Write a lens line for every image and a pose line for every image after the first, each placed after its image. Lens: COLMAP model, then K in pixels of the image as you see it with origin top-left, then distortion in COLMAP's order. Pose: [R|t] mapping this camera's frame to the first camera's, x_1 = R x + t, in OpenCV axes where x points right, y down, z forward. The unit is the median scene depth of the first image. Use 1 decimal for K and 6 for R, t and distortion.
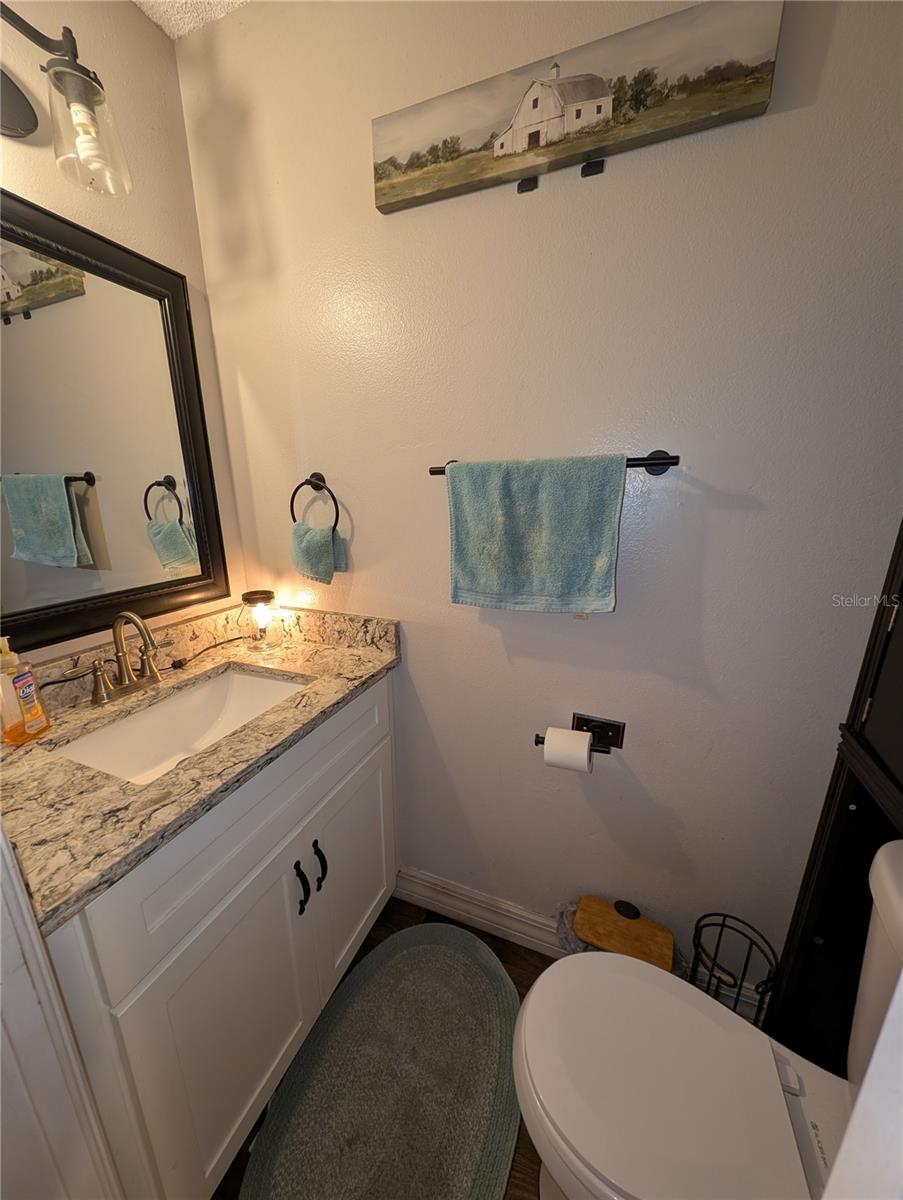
lens RADIAL K [[438.8, 0, 451.7], [0, 438.8, 603.3], [0, 0, 1]] dist [0.006006, -0.002616]
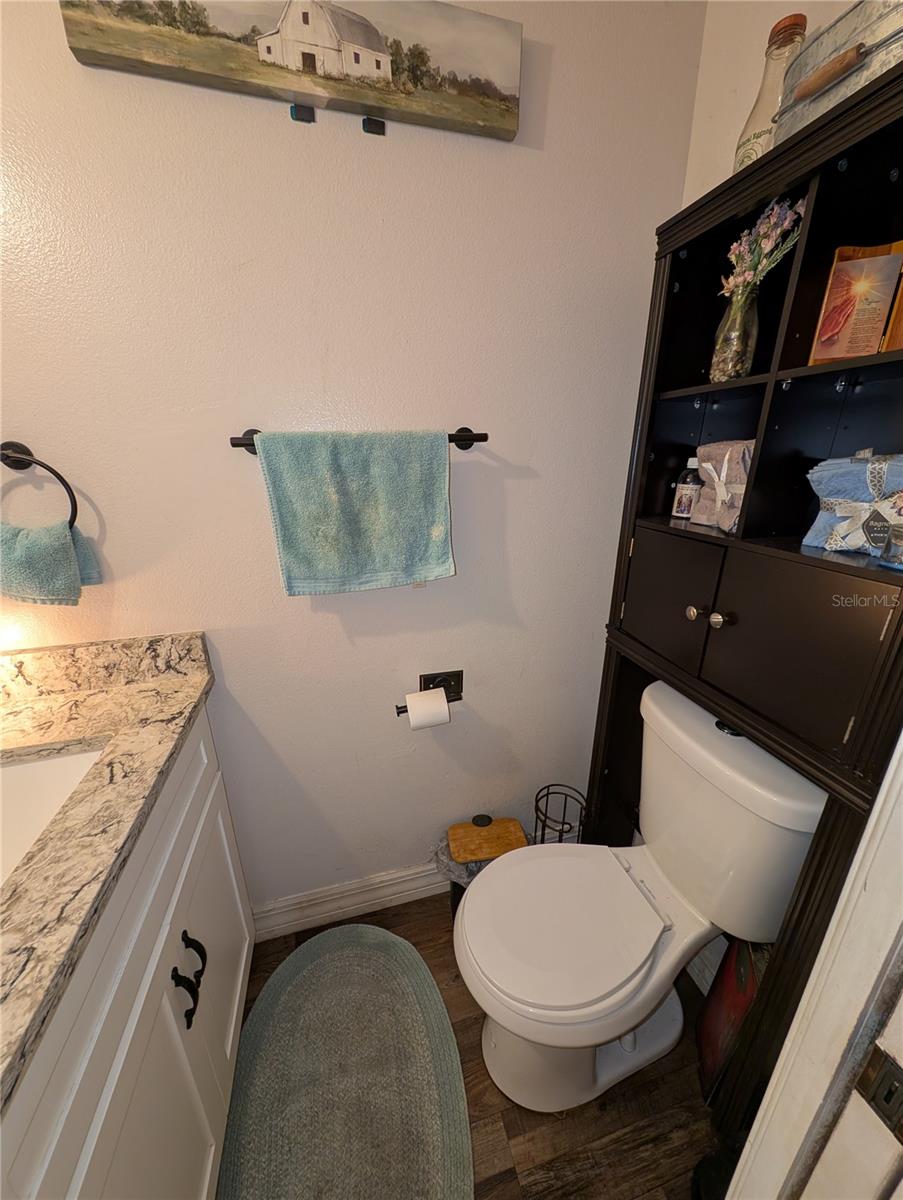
lens RADIAL K [[438.8, 0, 454.0], [0, 438.8, 605.2], [0, 0, 1]] dist [0.006006, -0.002616]
pose [[0.786615, -0.203454, 0.582960, -0.286208], [0.164529, 0.979083, 0.119696, -0.037952], [-0.595119, 0.001759, 0.803636, 0.104660]]
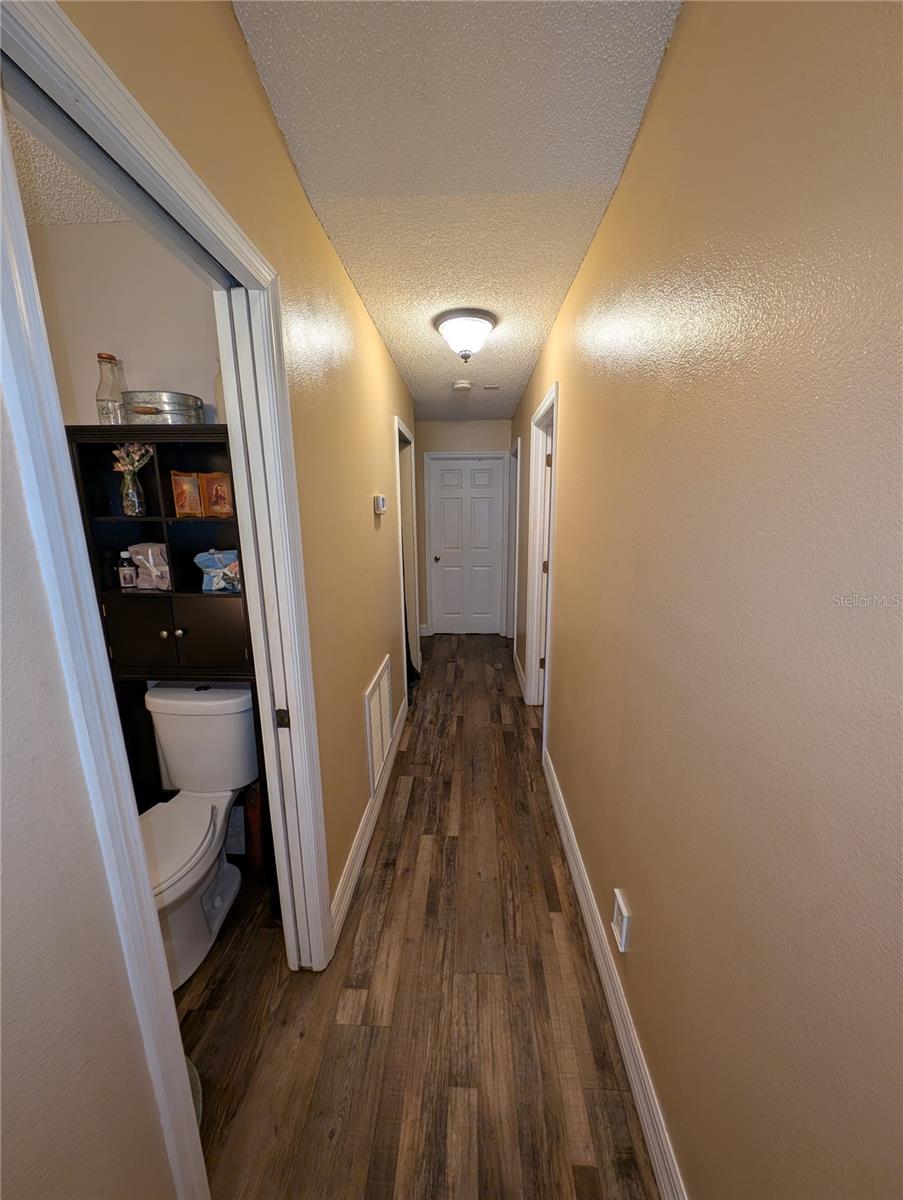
lens RADIAL K [[438.8, 0, 453.1], [0, 438.8, 602.9], [0, 0, 1]] dist [0.006006, -0.002616]
pose [[-0.331442, -0.198898, 0.922272, -1.530478], [0.250628, 0.923844, 0.289306, -0.186241], [-0.909578, 0.327035, -0.256351, -0.122837]]
